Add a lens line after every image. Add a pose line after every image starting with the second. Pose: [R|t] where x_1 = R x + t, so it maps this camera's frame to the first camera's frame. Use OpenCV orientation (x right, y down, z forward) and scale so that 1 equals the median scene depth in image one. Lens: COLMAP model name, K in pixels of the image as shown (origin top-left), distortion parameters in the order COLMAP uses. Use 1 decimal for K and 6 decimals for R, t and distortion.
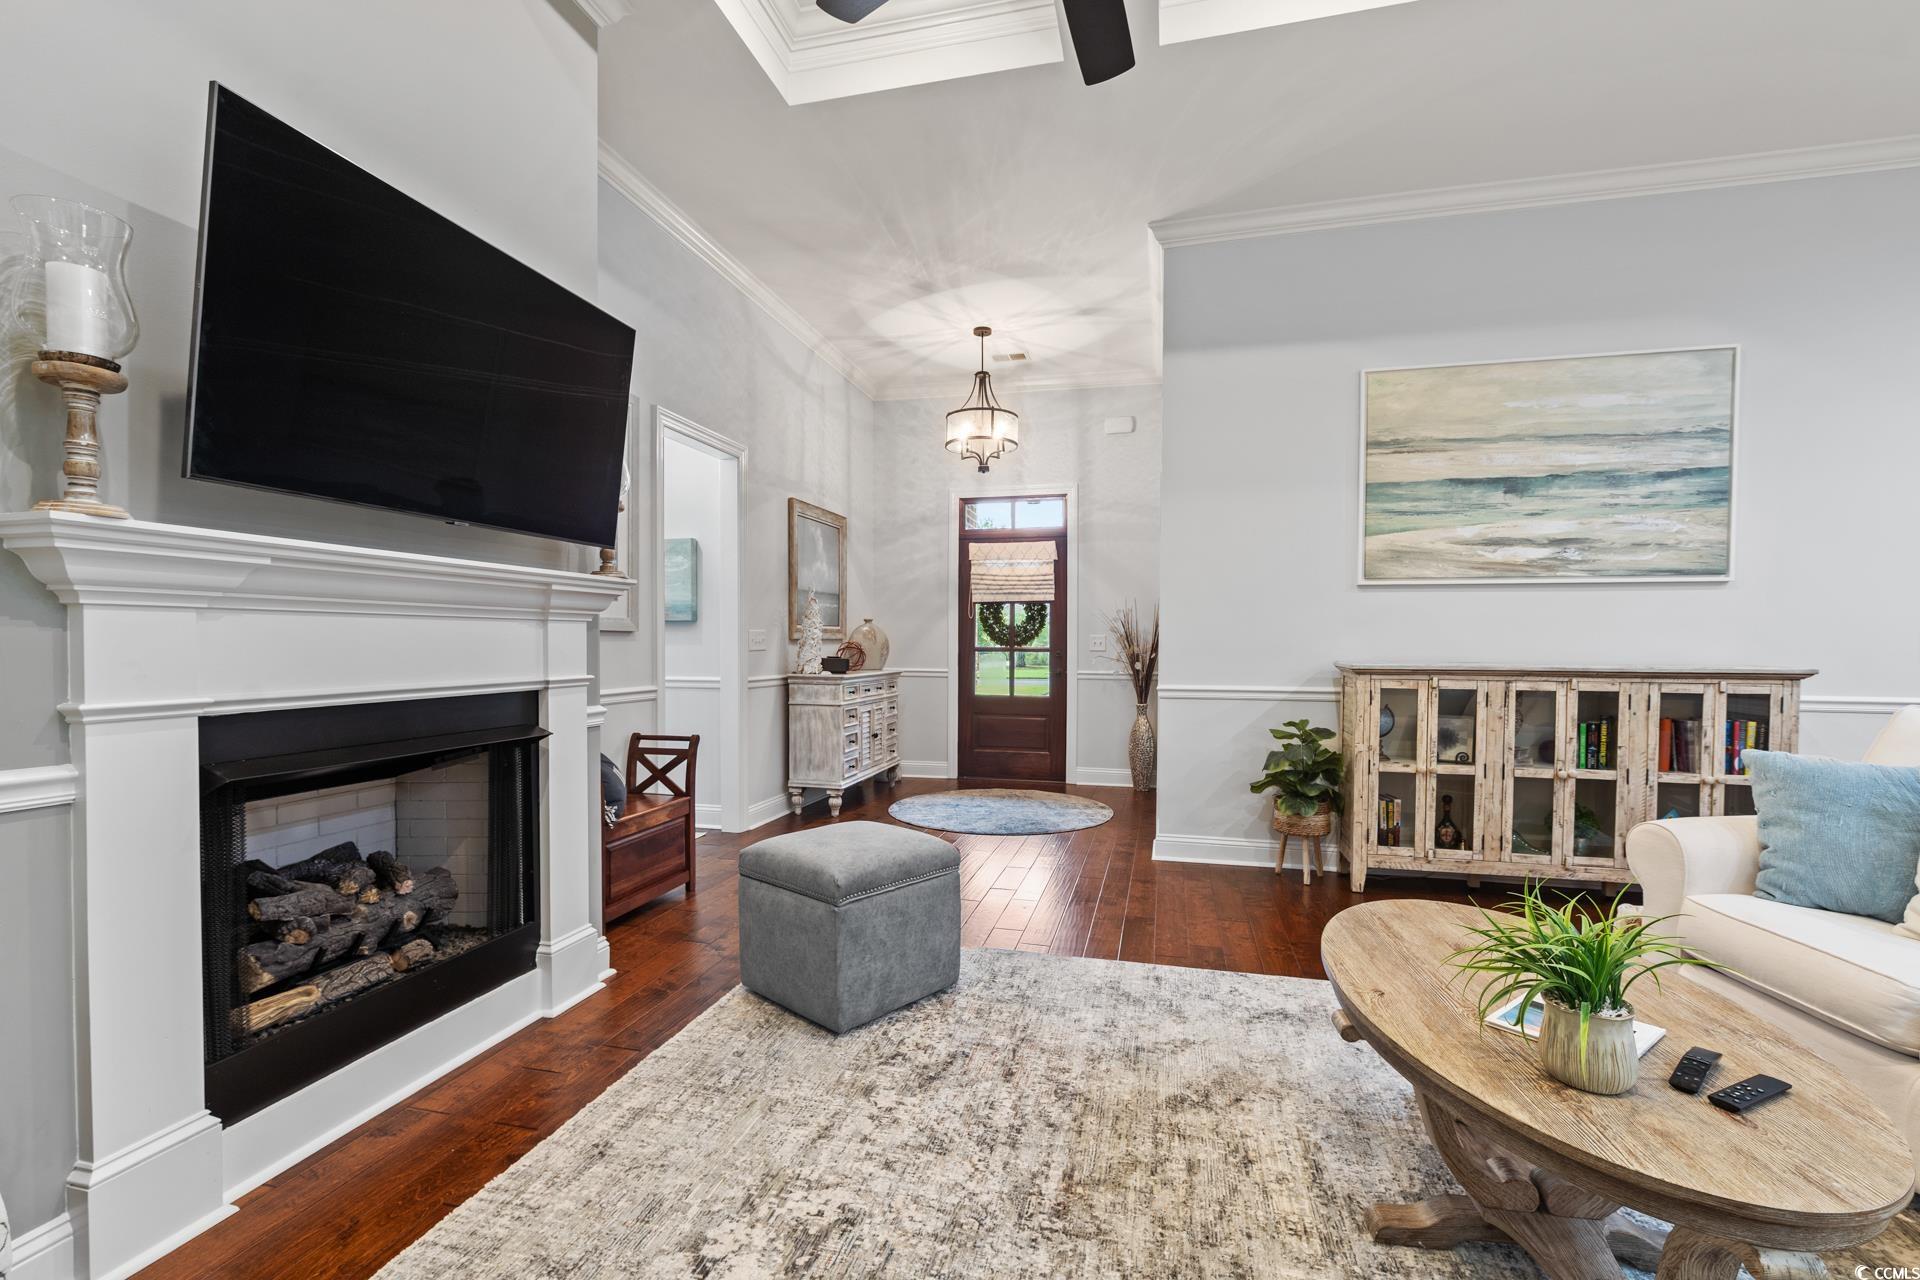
lens RADIAL K [[833.6, 0, 955.0], [0, 833.6, 660.0], [0, 0, 1]] dist [-0.003160, -0.000431]
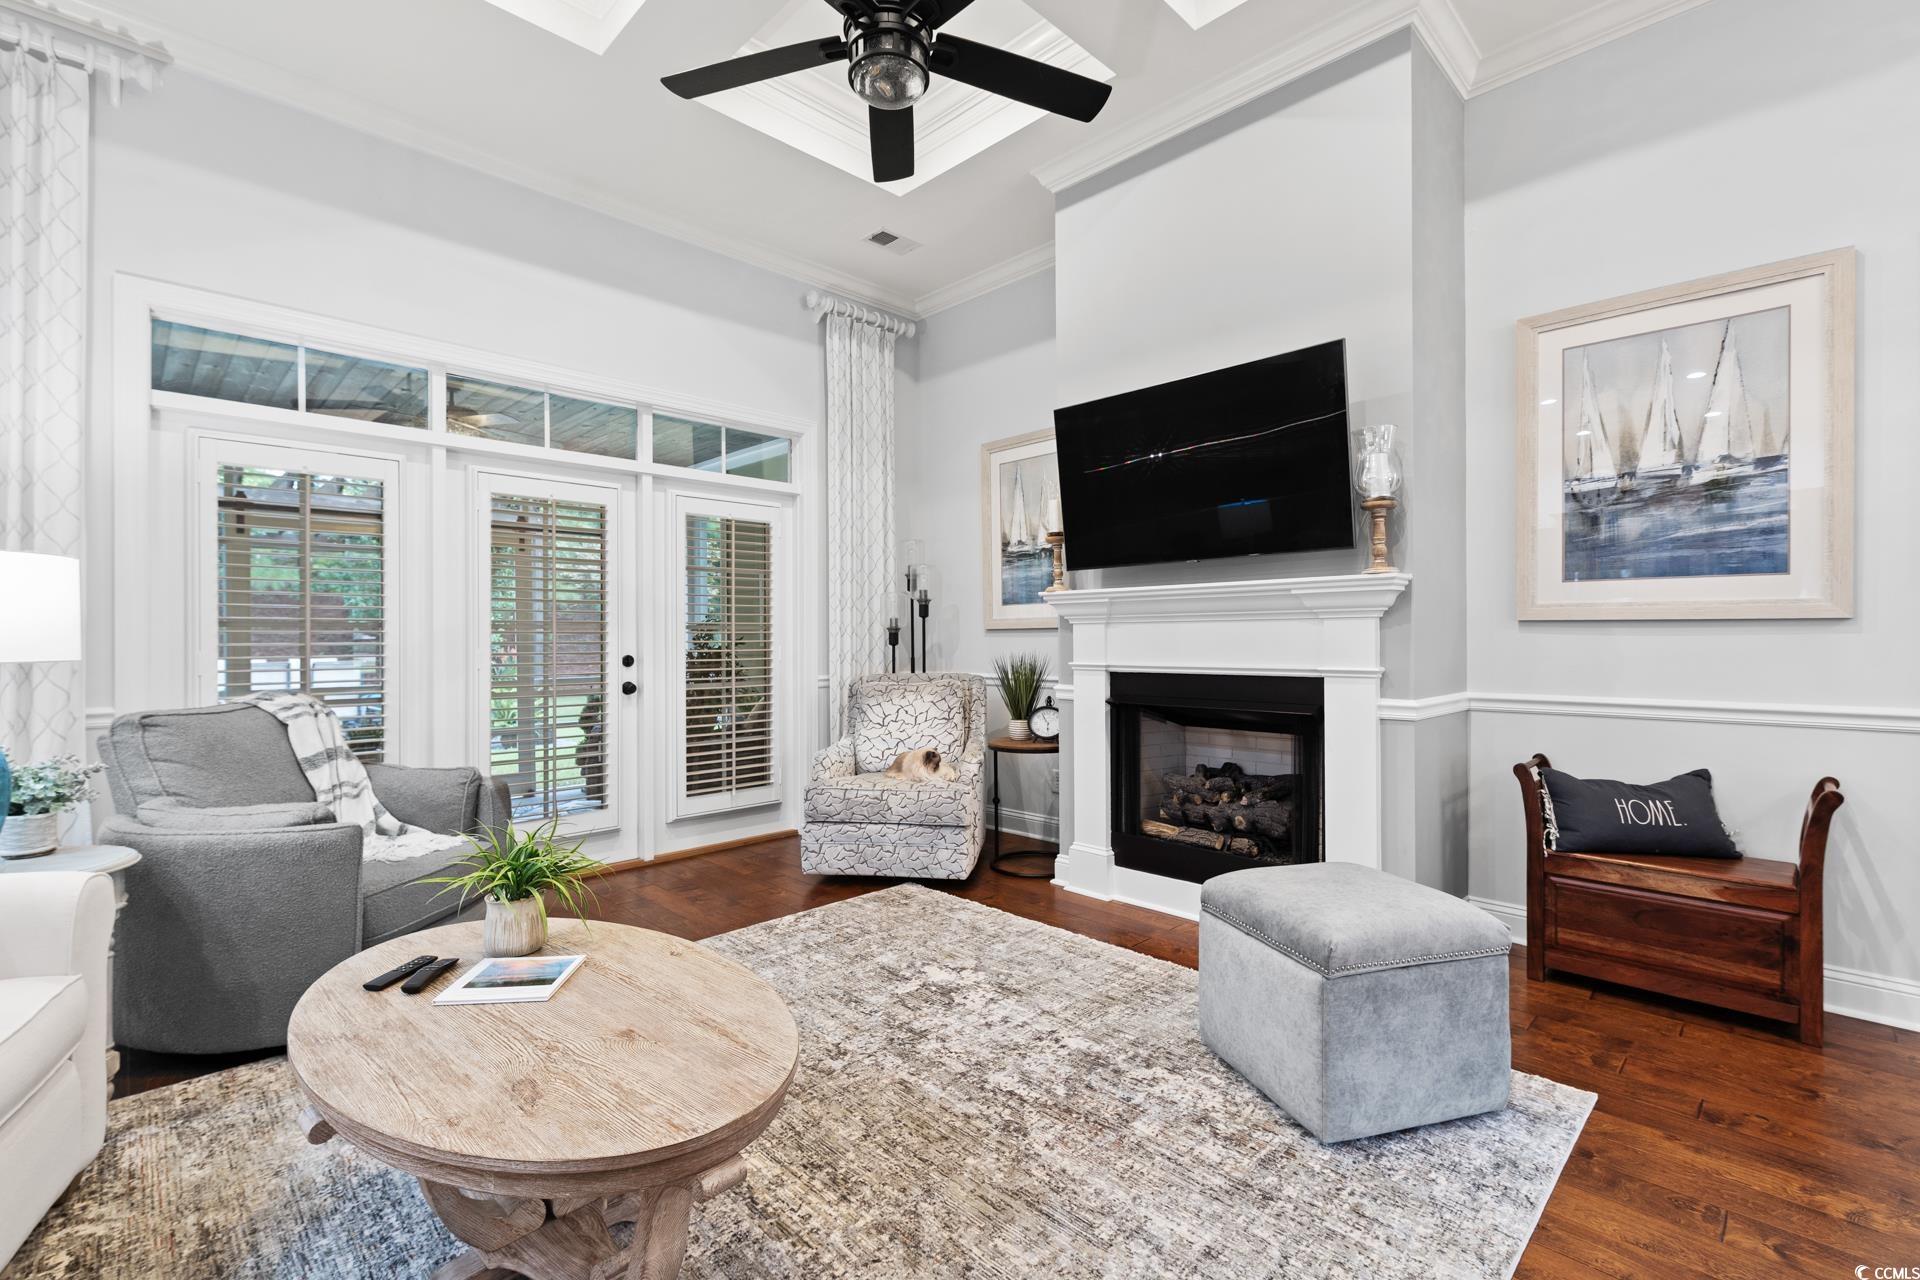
lens RADIAL K [[843.2, 0, 965.8], [0, 843.2, 636.7], [0, 0, 1]] dist [-0.000240, -0.000148]
pose [[-0.512397, -0.001427, -0.858747, 0.513574], [-0.014916, 0.999863, 0.007239, -0.014929], [0.858619, 0.016518, -0.512348, 0.764554]]
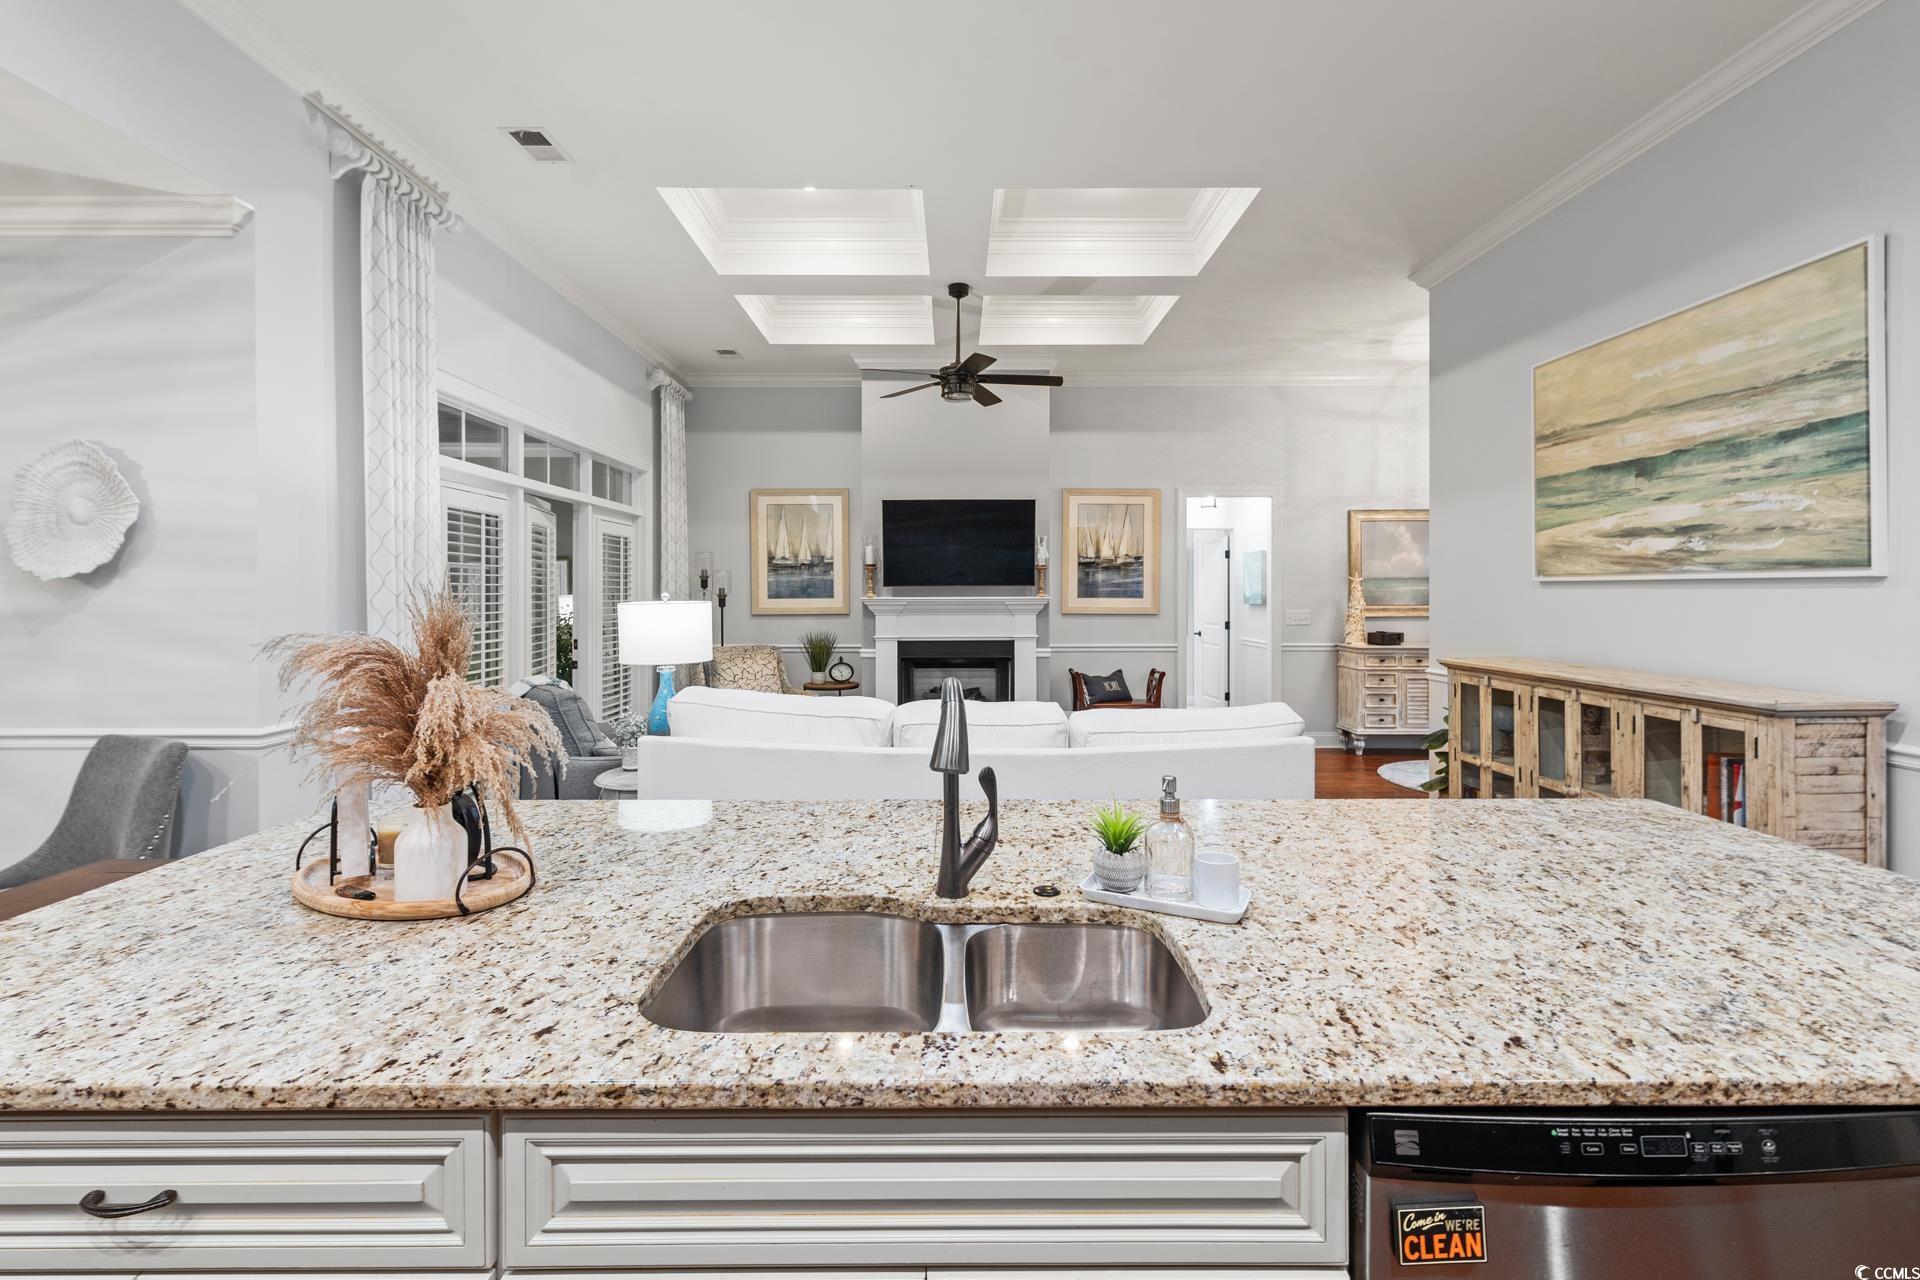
lens RADIAL K [[855.2, 0, 954.1], [0, 855.2, 594.9], [0, 0, 1]] dist [-0.001591, -0.000746]
pose [[0.250219, -0.000679, -0.968189, 1.370645], [-0.017951, 0.999825, -0.005340, -0.059594], [0.968023, 0.018716, 0.250163, 0.083162]]
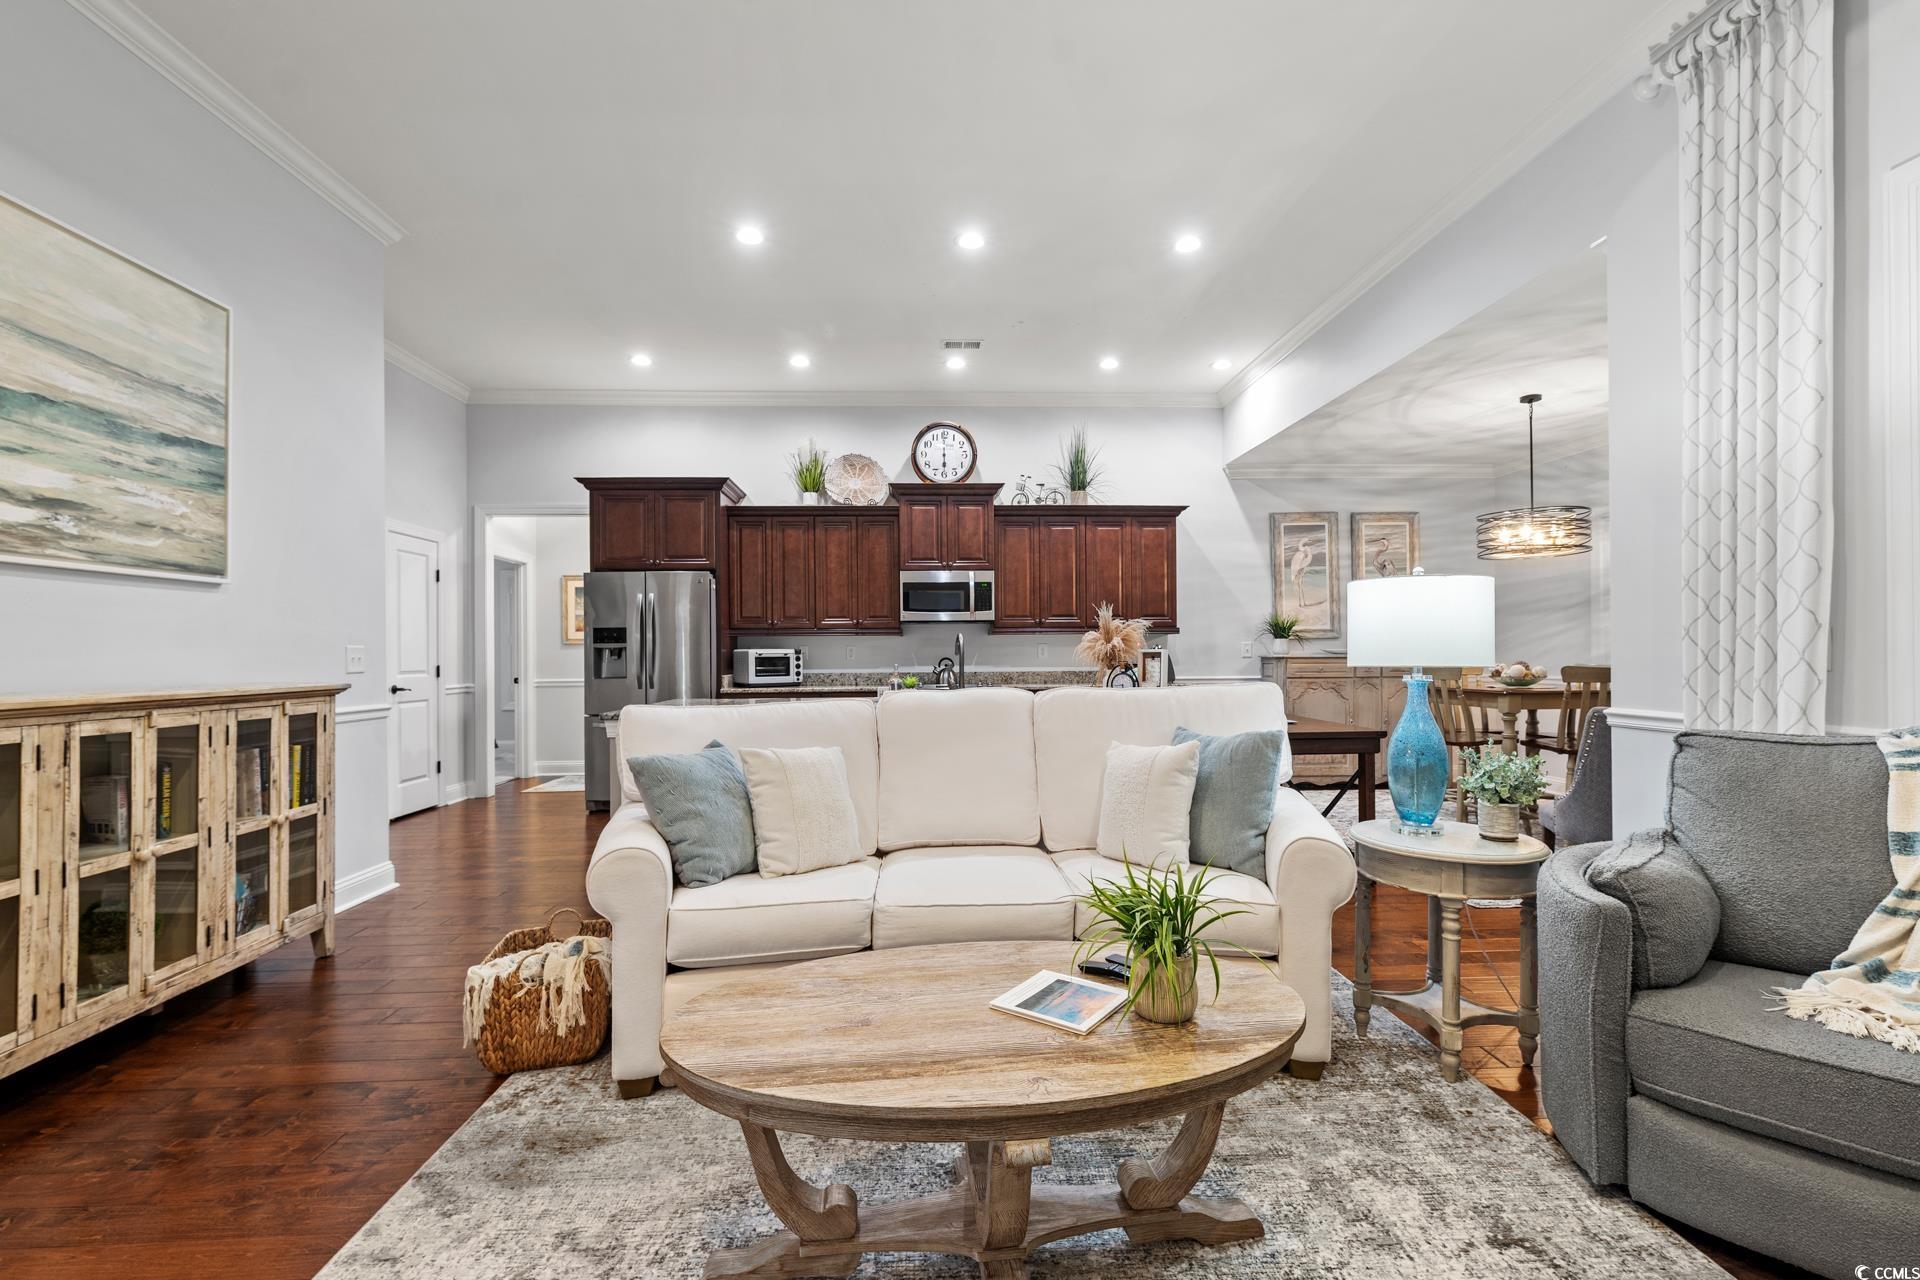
lens RADIAL K [[858.5, 0, 958.1], [0, 858.5, 649.9], [0, 0, 1]] dist [0.000090, 0.000203]
pose [[-0.294580, 0.001186, 0.955626, -0.113593], [0.027147, 0.999606, 0.007128, -0.013706], [-0.955241, 0.028042, -0.294496, 0.528716]]
